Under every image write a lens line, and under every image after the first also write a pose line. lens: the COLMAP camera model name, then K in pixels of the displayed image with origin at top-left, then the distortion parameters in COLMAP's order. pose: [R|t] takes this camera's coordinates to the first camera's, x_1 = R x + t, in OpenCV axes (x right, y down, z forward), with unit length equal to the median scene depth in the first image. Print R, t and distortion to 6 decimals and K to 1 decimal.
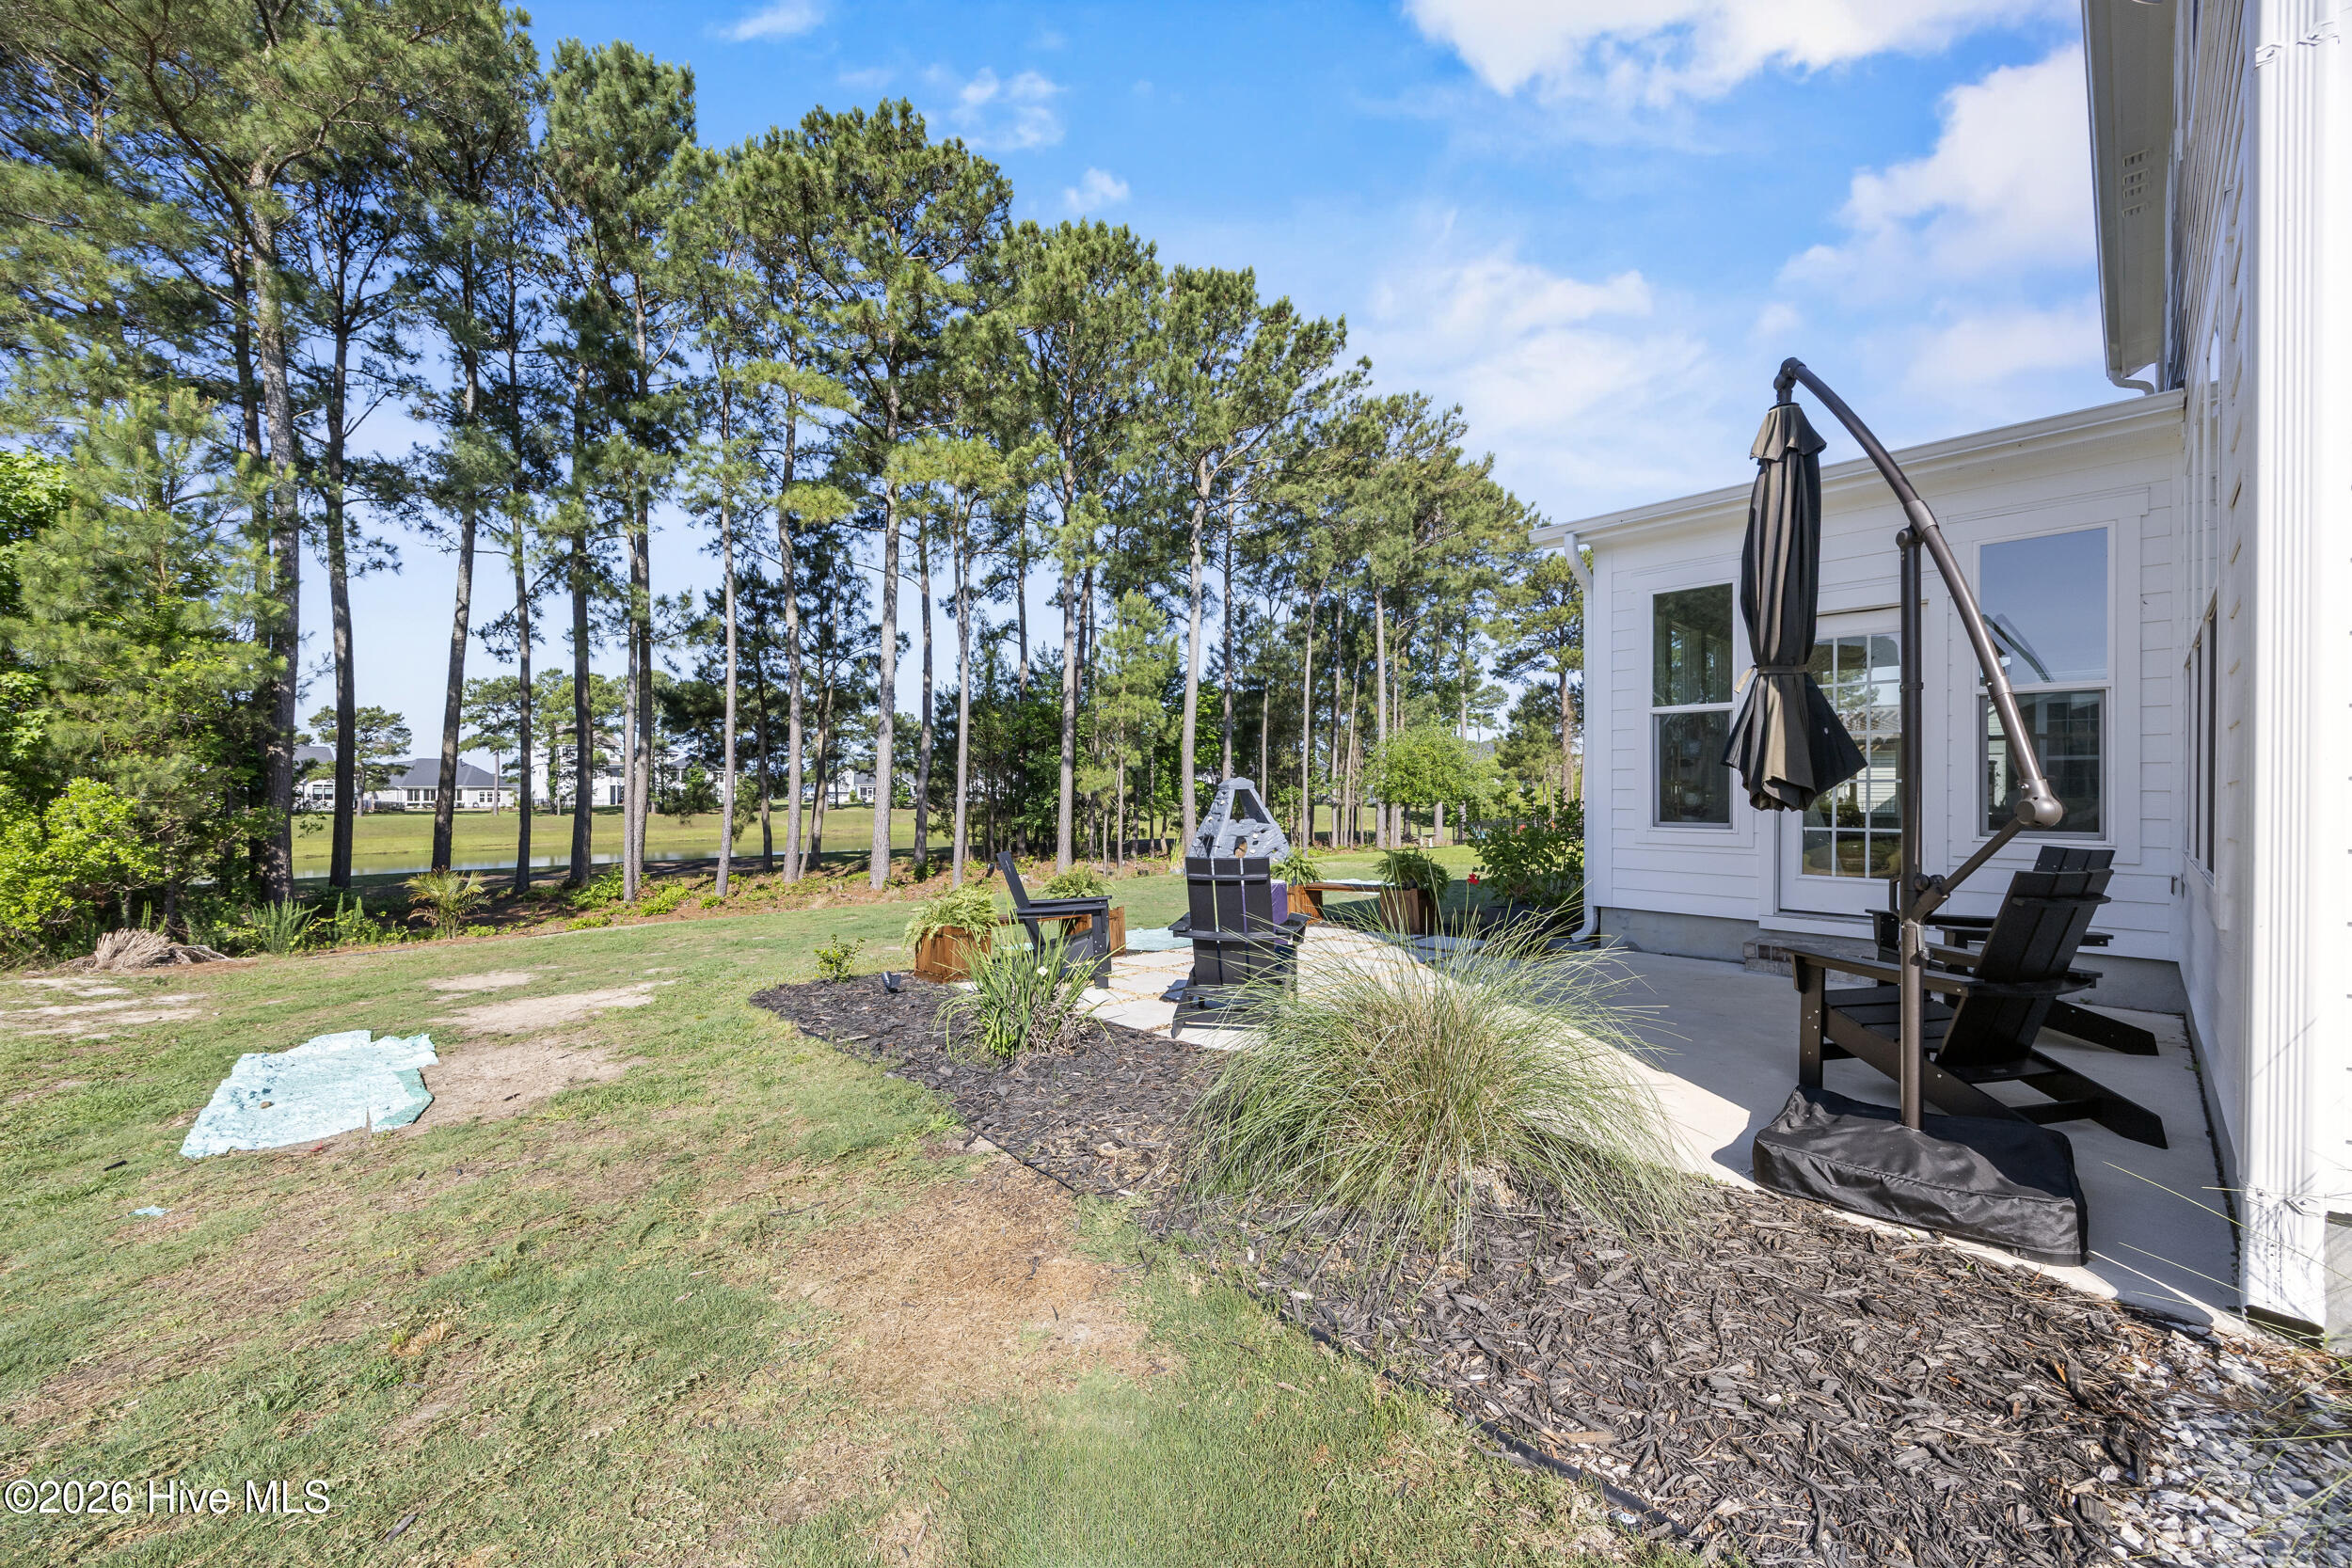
lens RADIAL K [[887.2, 0, 1162.7], [0, 887.2, 787.5], [0, 0, 1]] dist [-0.001166, -0.000031]
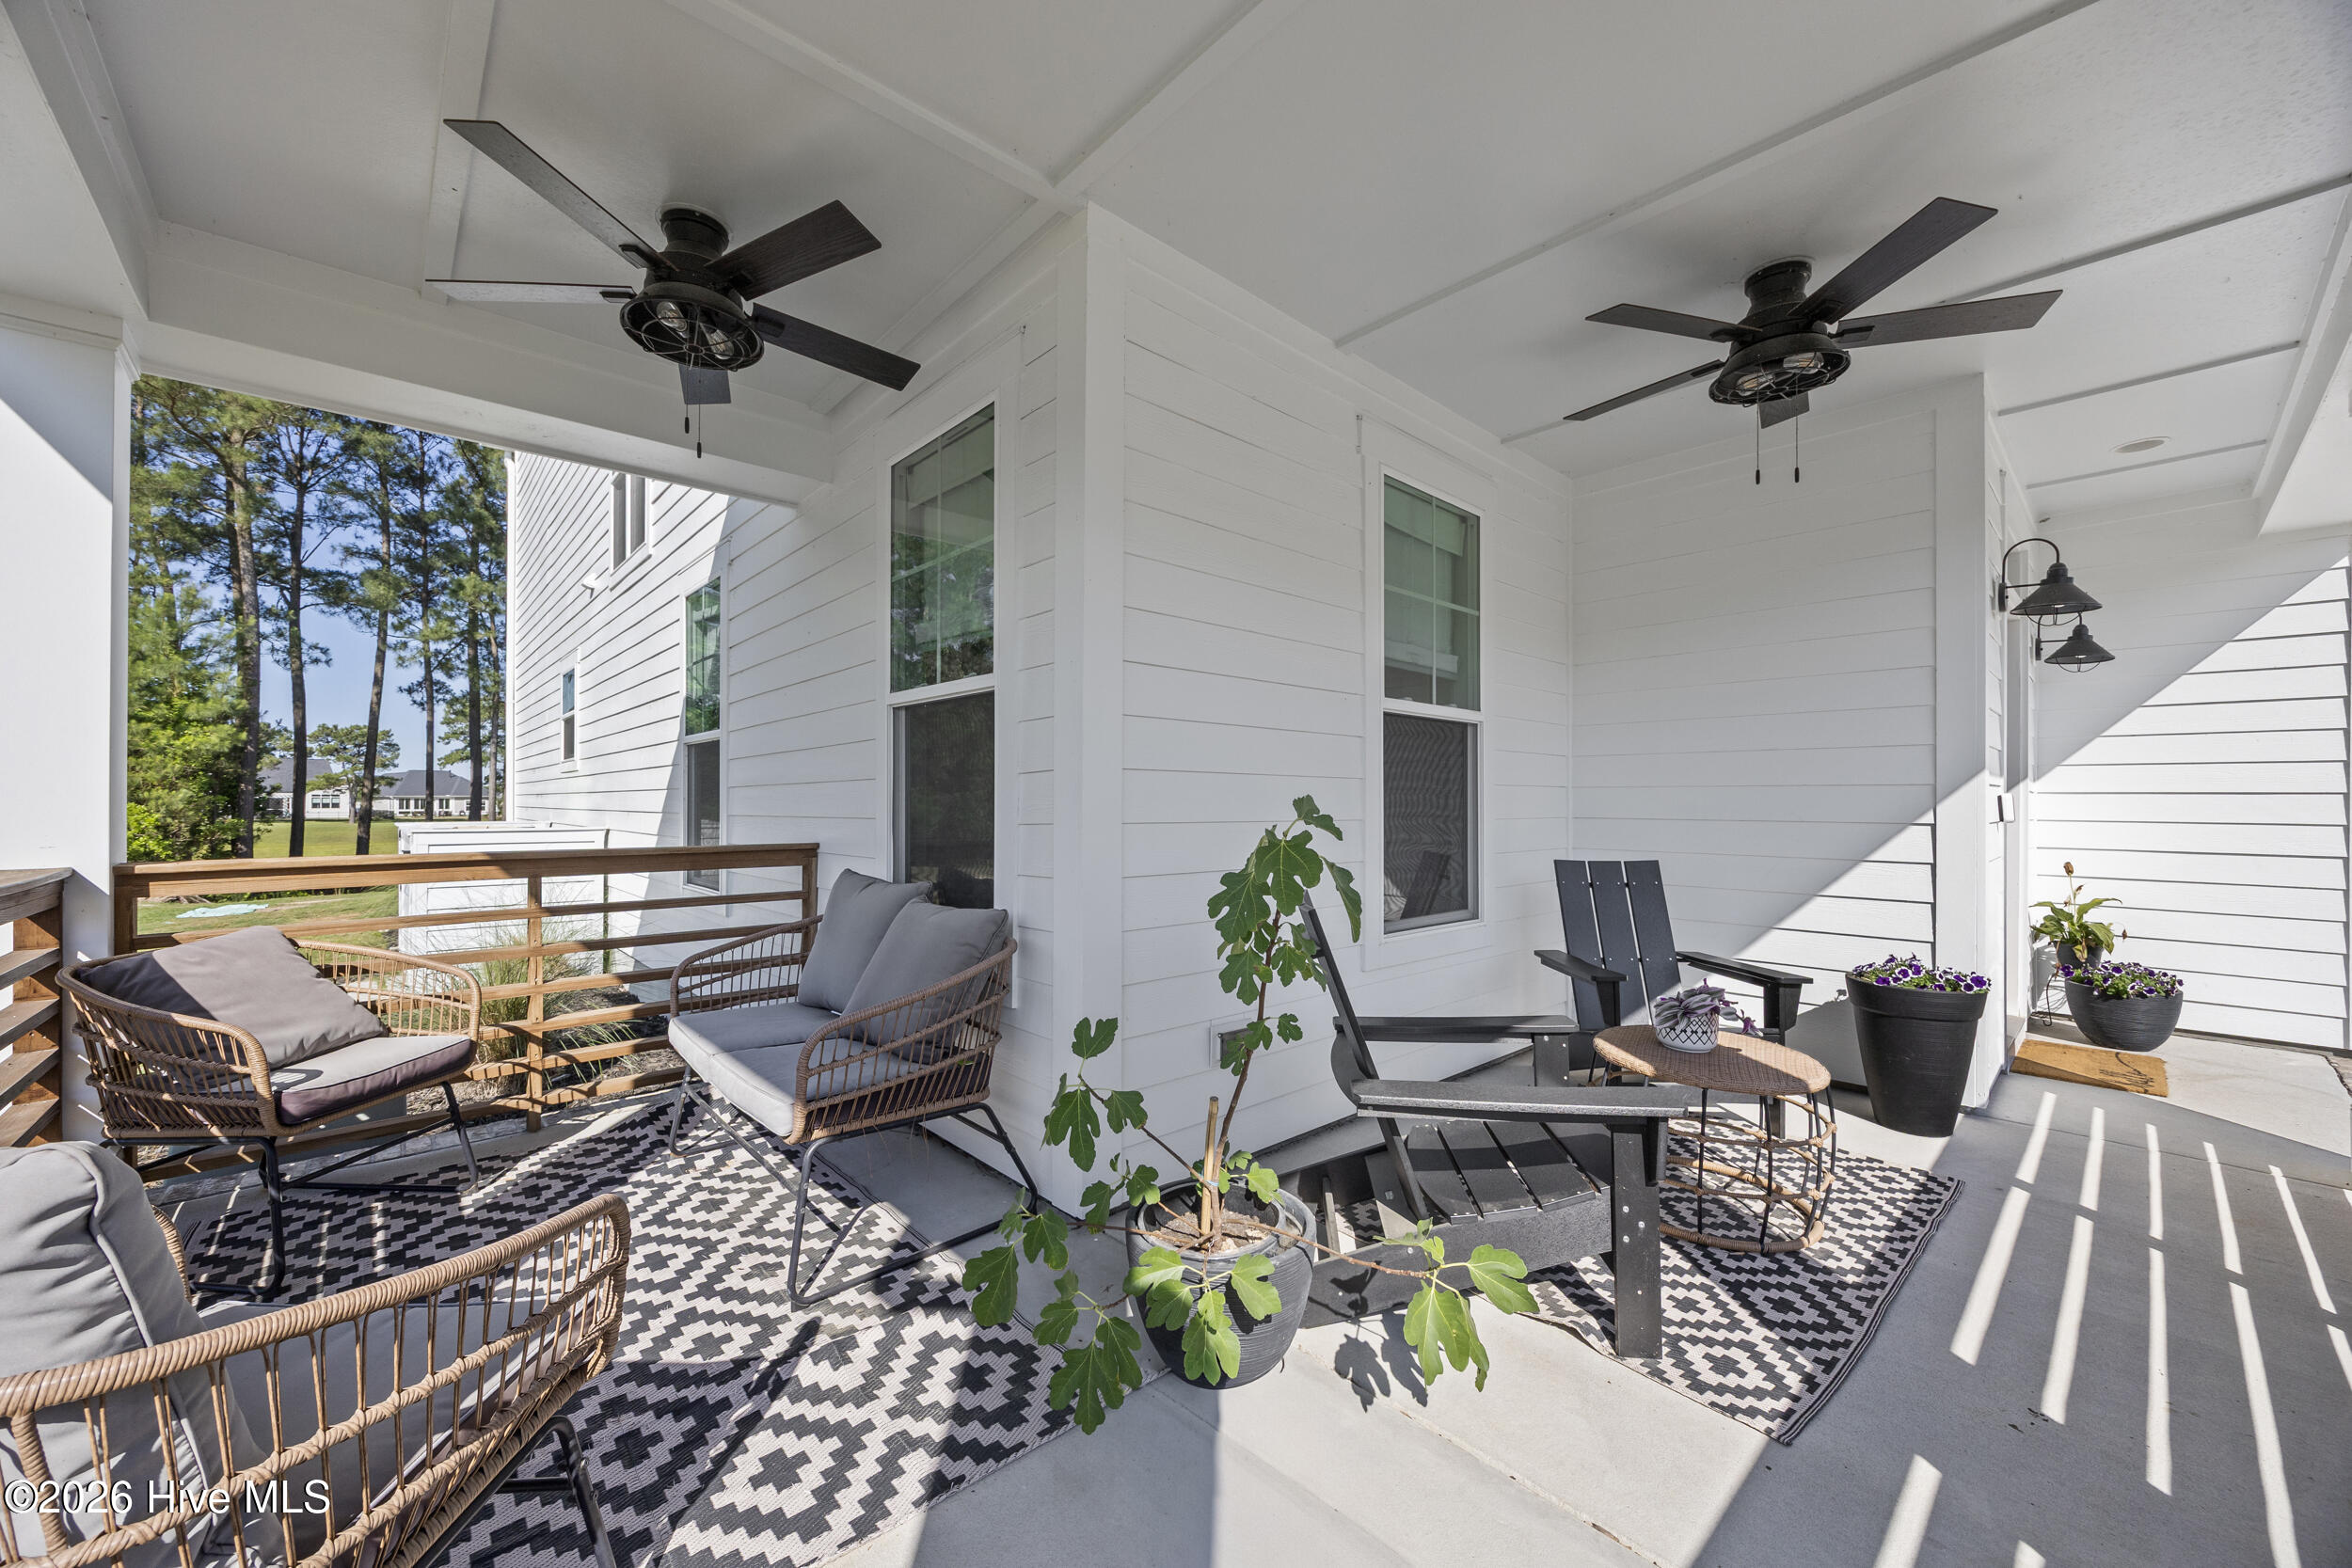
lens RADIAL K [[887.2, 0, 1178.6], [0, 887.2, 789.9], [0, 0, 1]] dist [-0.001166, -0.000031]
pose [[0.999988, 0.002734, 0.004178, 0.508274], [-0.002700, 0.999965, -0.007967, -0.015498], [-0.004200, 0.007956, 0.999960, -0.454657]]
